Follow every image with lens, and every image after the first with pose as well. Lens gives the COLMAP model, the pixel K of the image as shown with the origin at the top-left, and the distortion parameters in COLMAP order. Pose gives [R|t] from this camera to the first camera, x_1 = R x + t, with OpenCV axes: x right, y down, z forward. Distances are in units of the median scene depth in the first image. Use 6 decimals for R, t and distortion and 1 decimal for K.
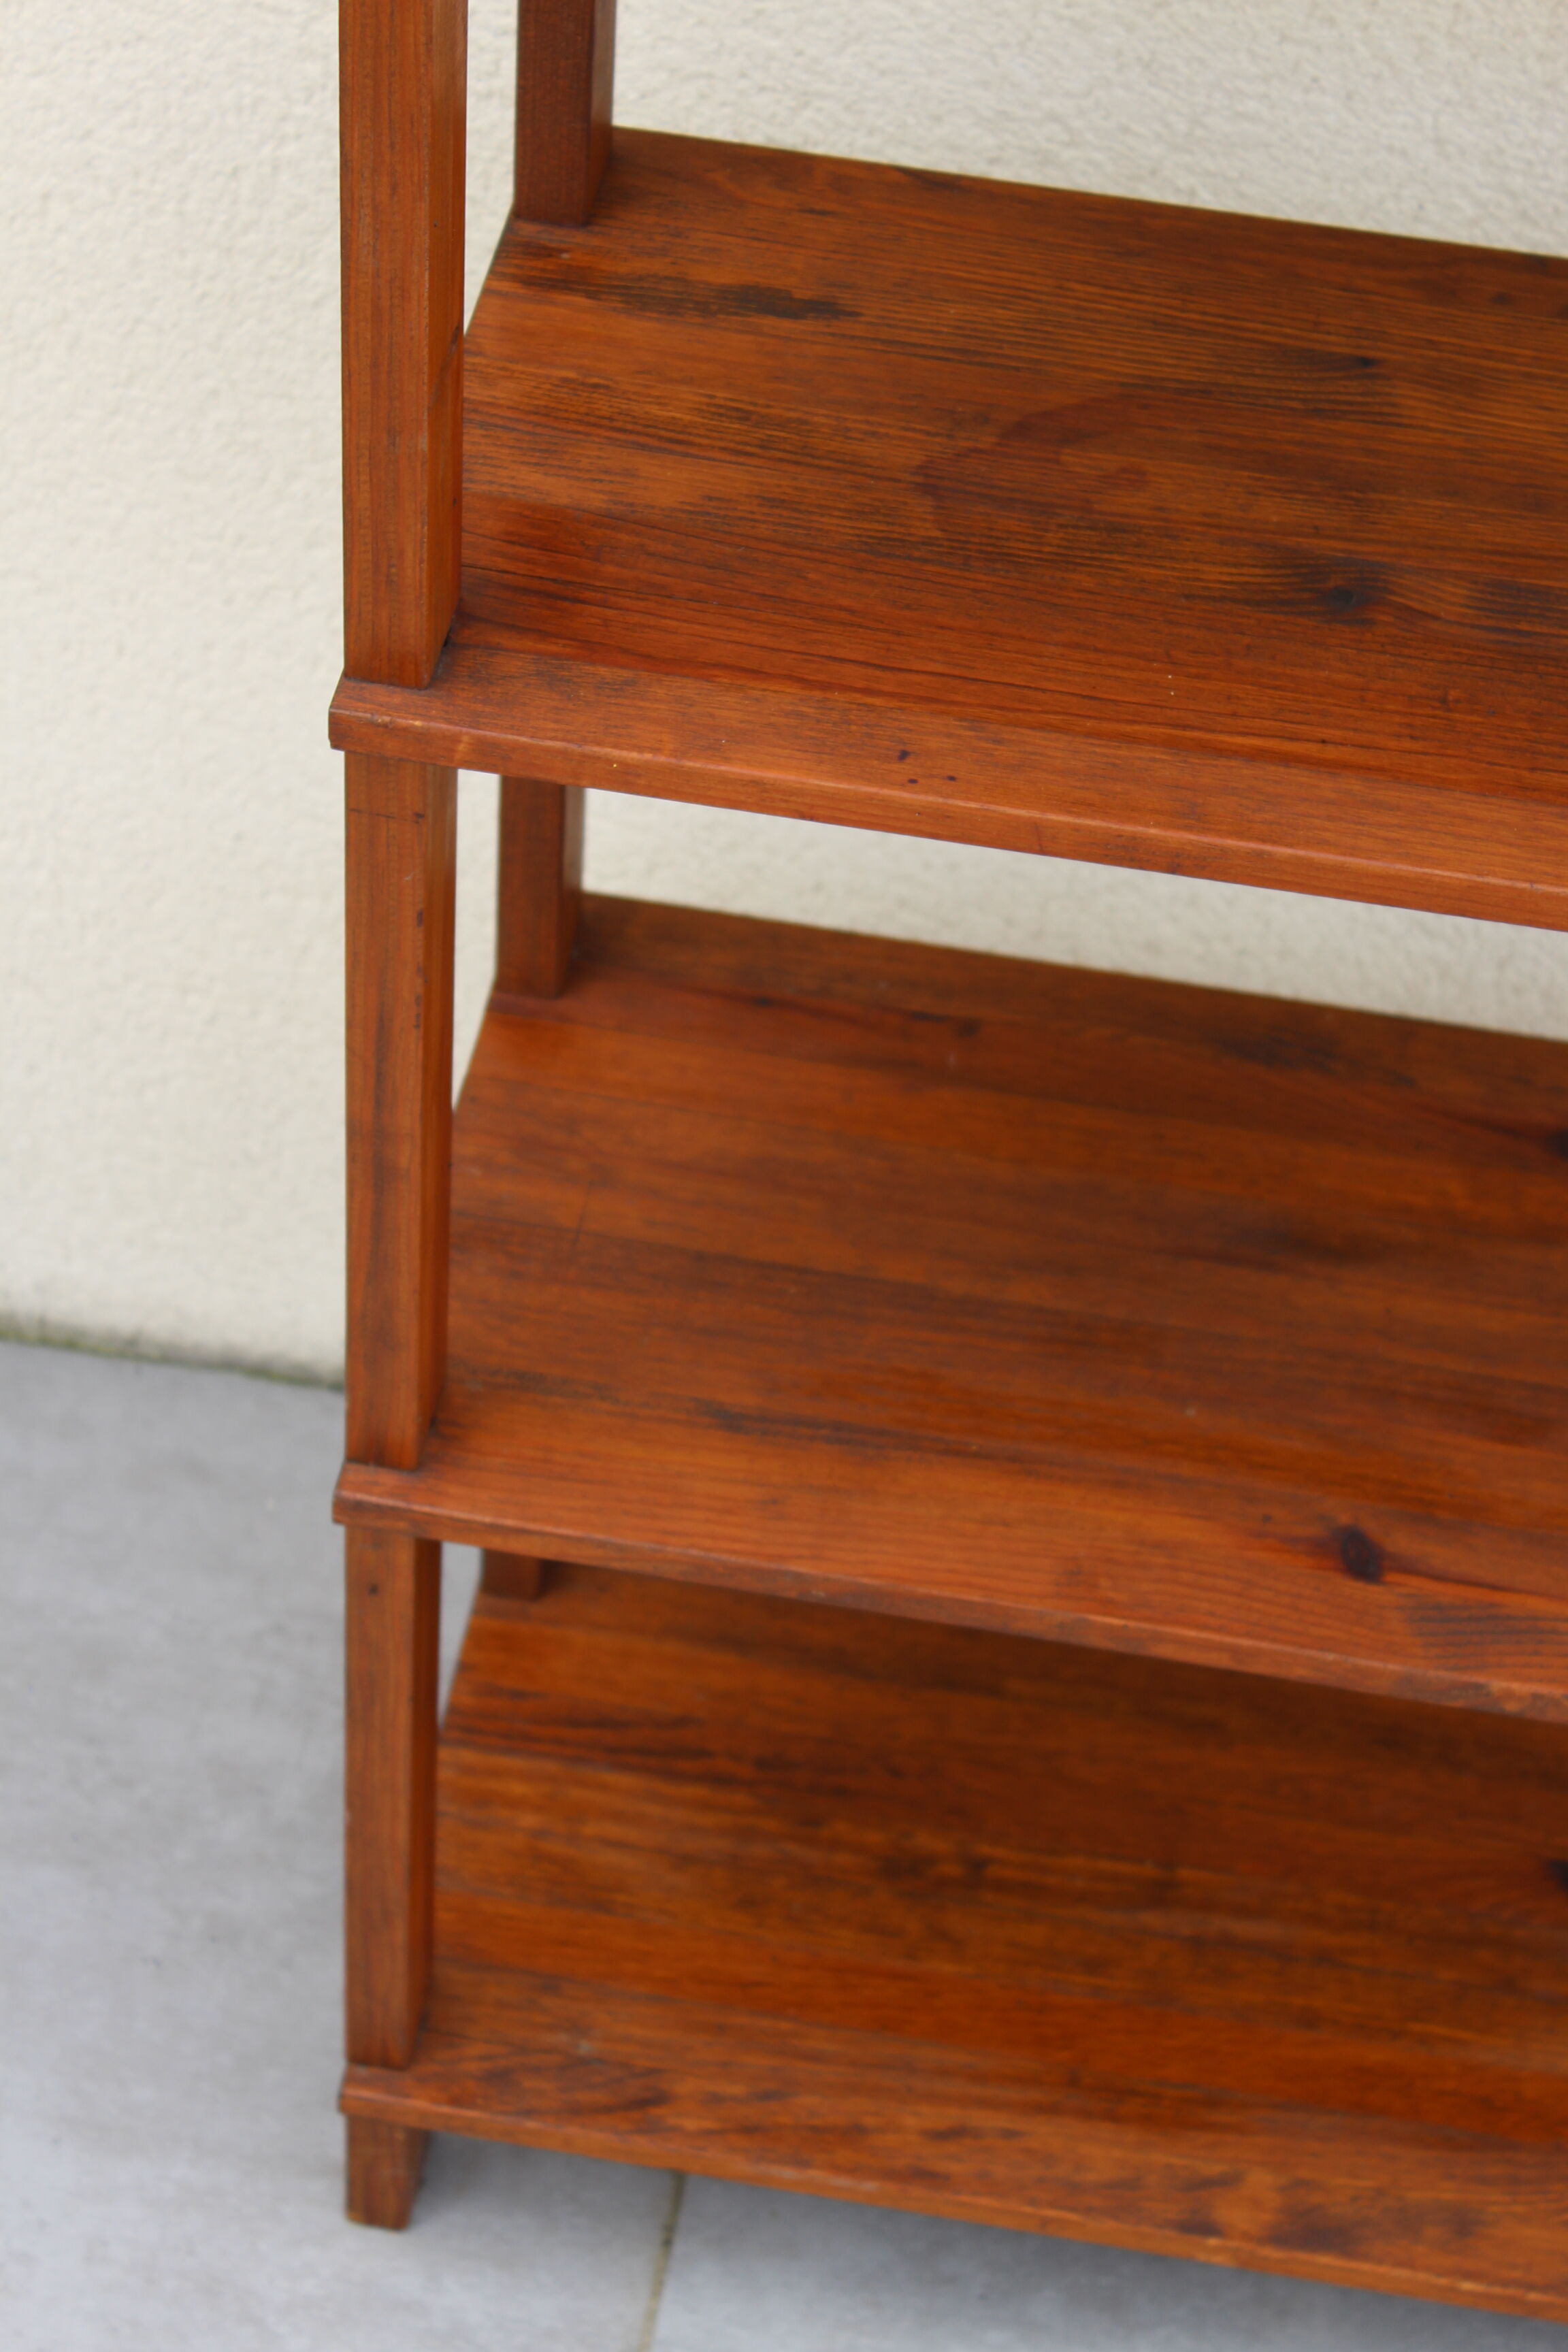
lens RADIAL K [[5196.2, 0, 763.0], [0, 5196.2, 1166.7], [0, 0, 1]] dist [0.056153, 0.000000]
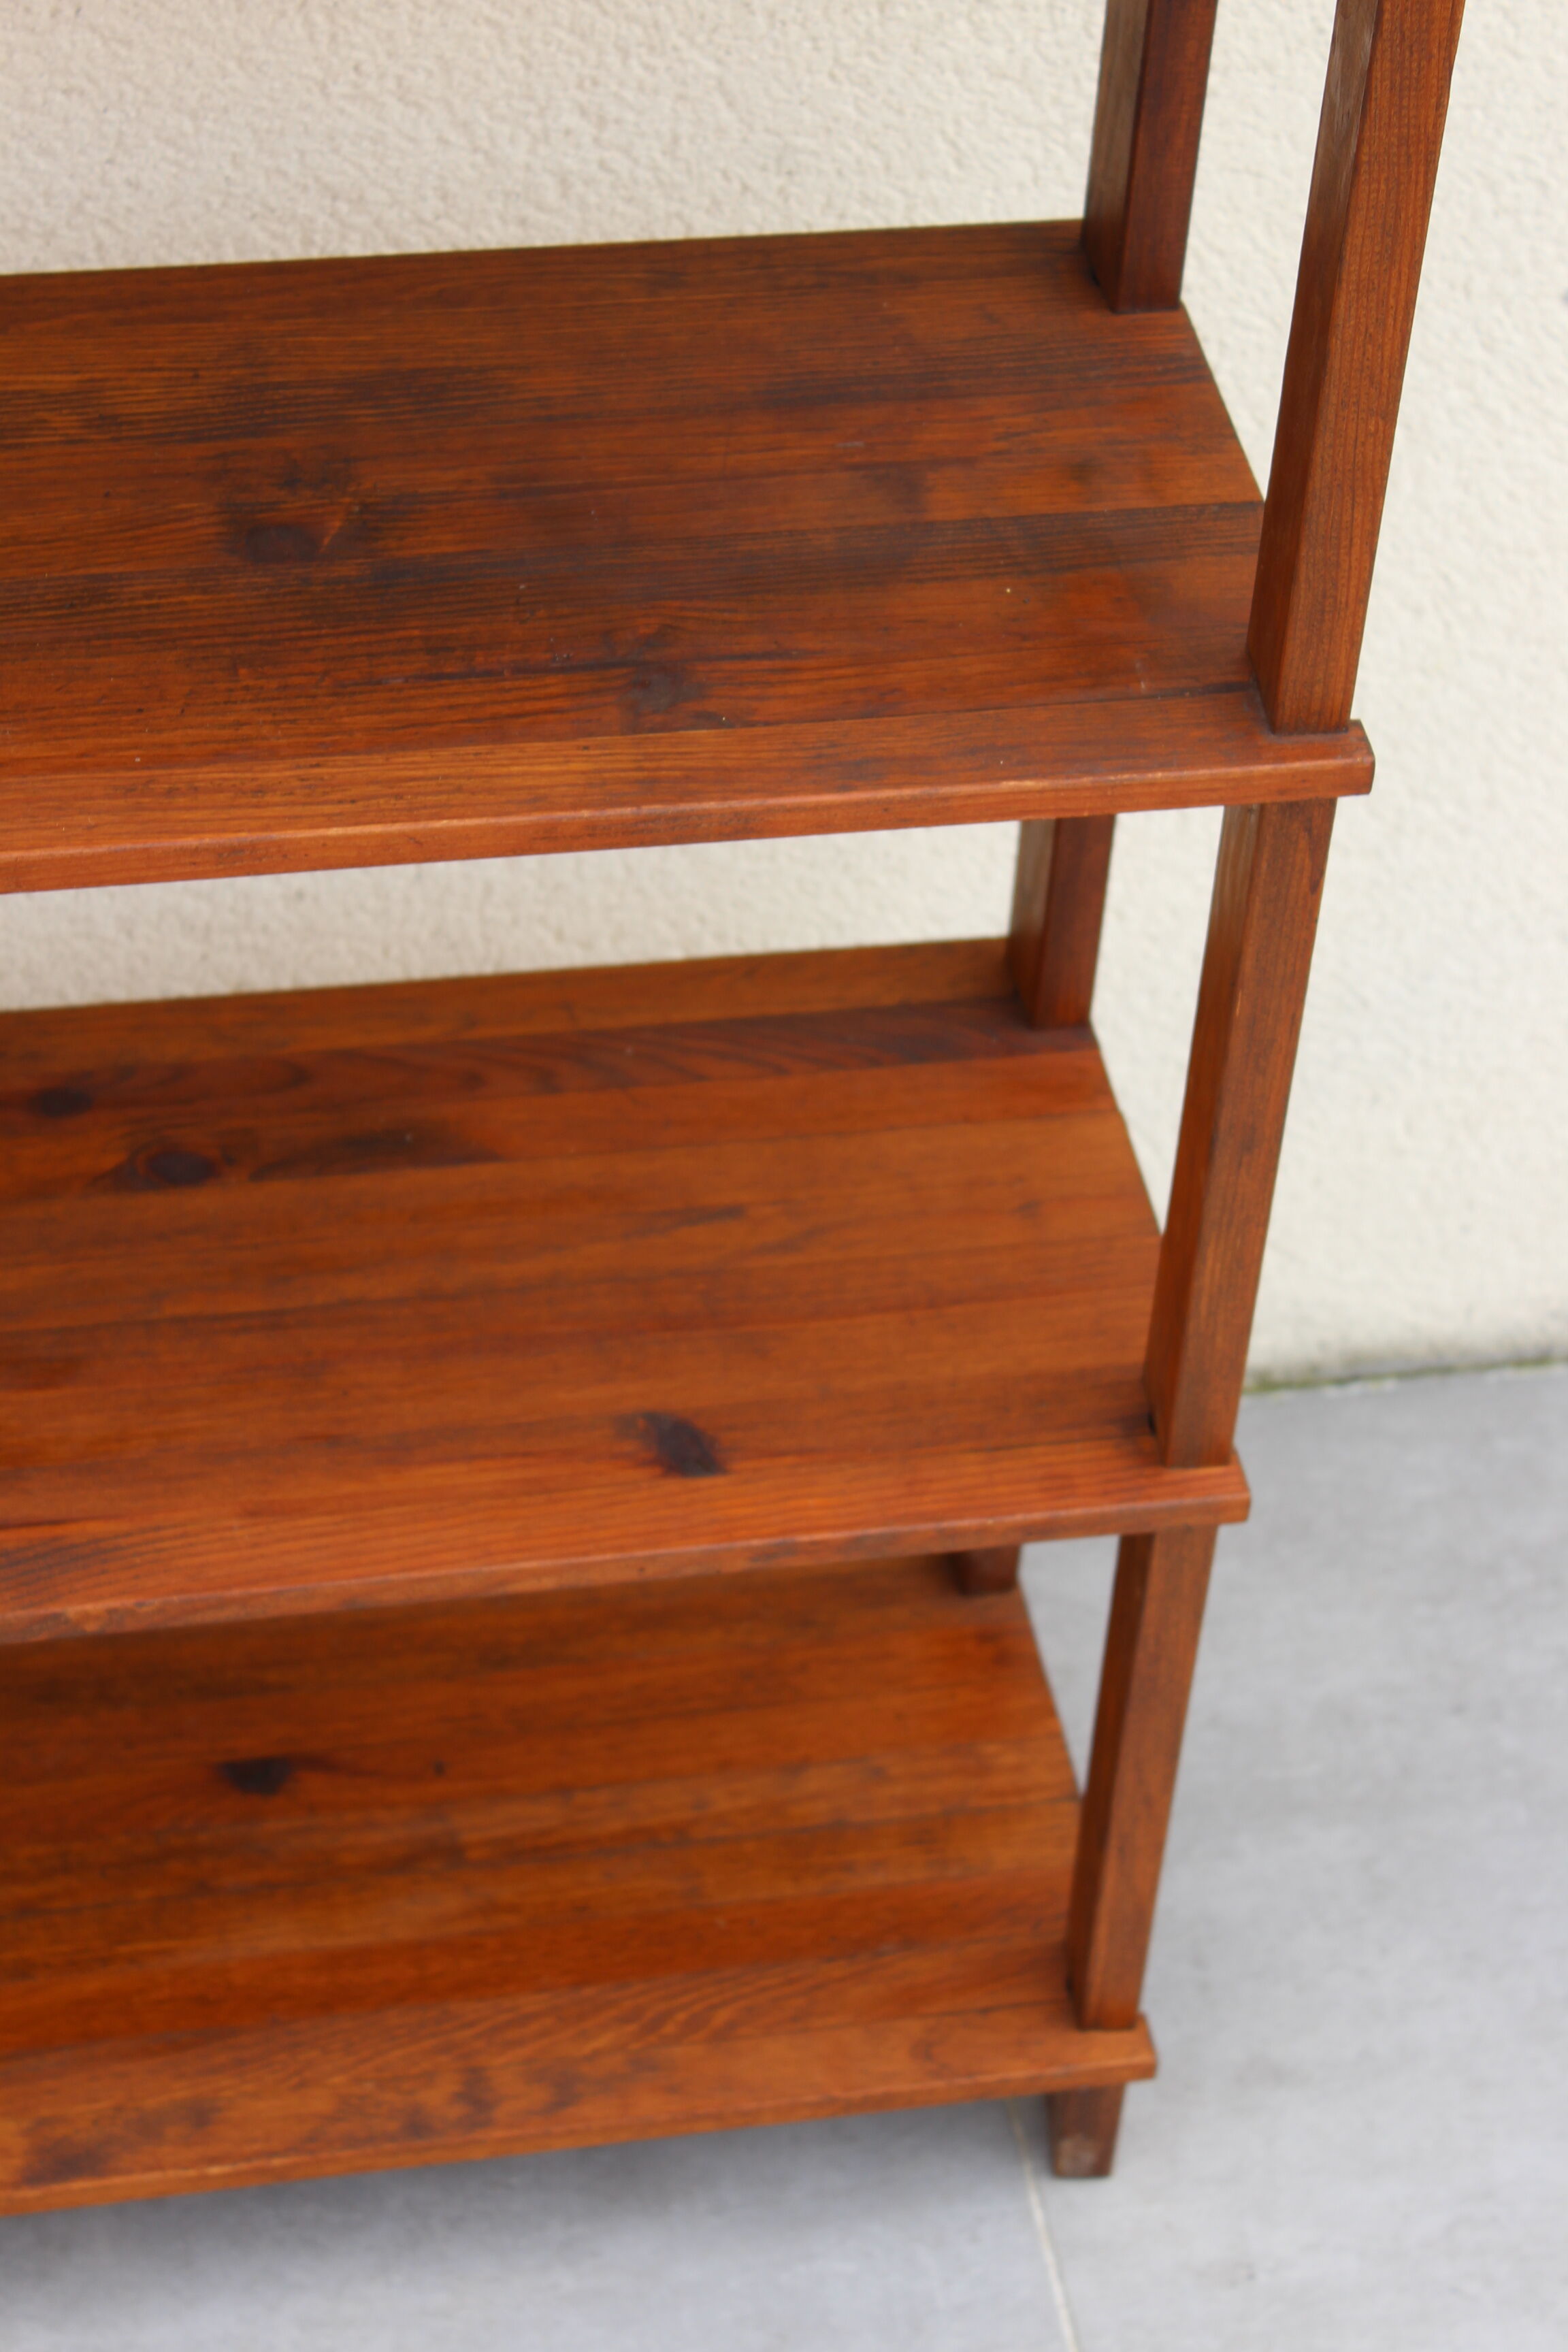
lens RADIAL K [[4984.5, 0, 790.3], [0, 4984.5, 1178.2], [0, 0, 1]] dist [0.046097, 0.000000]
pose [[0.943643, -0.231961, 0.236077, 0.053833], [0.232628, 0.972233, 0.025422, 0.020055], [-0.235419, 0.030928, 0.971402, -0.023504]]
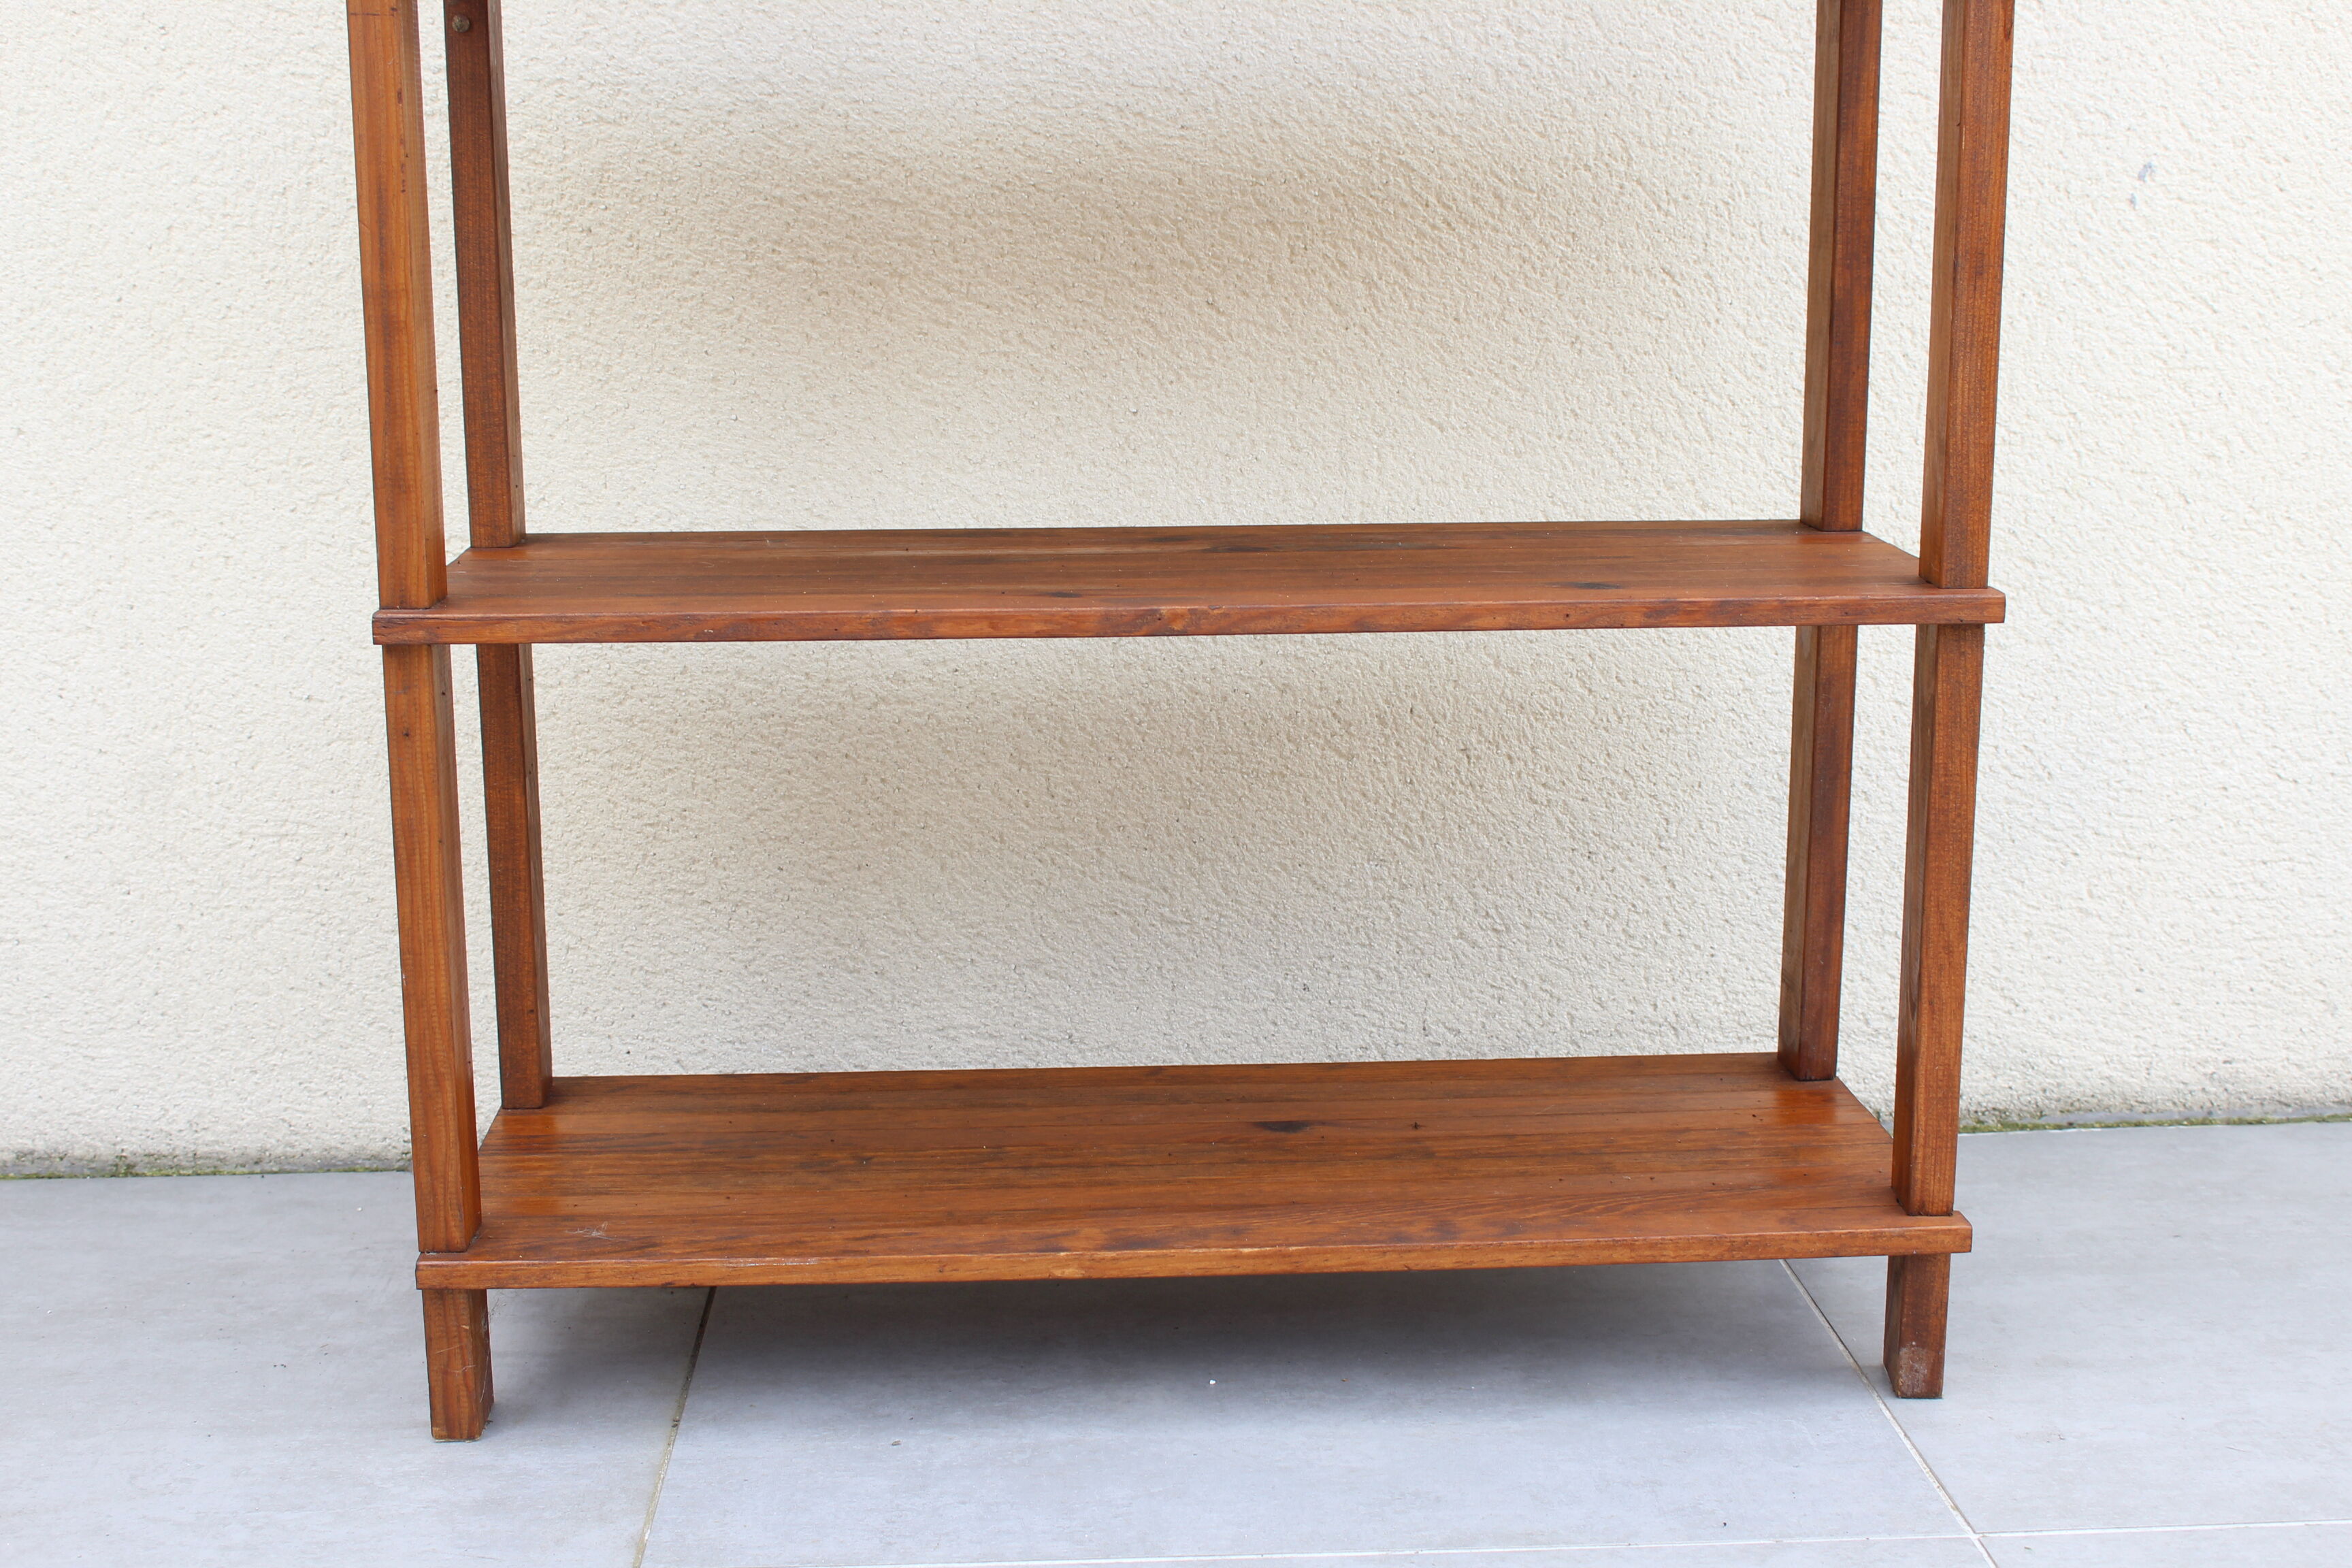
lens RADIAL K [[3016.4, 0, 1163.4], [0, 3016.4, 759.9], [0, 0, 1]] dist [-0.051644, 0.000000]
pose [[0.976440, -0.102481, 0.189903, -0.027358], [0.188024, 0.835888, -0.515693, 0.532963], [-0.105889, 0.539249, 0.835463, 0.265441]]
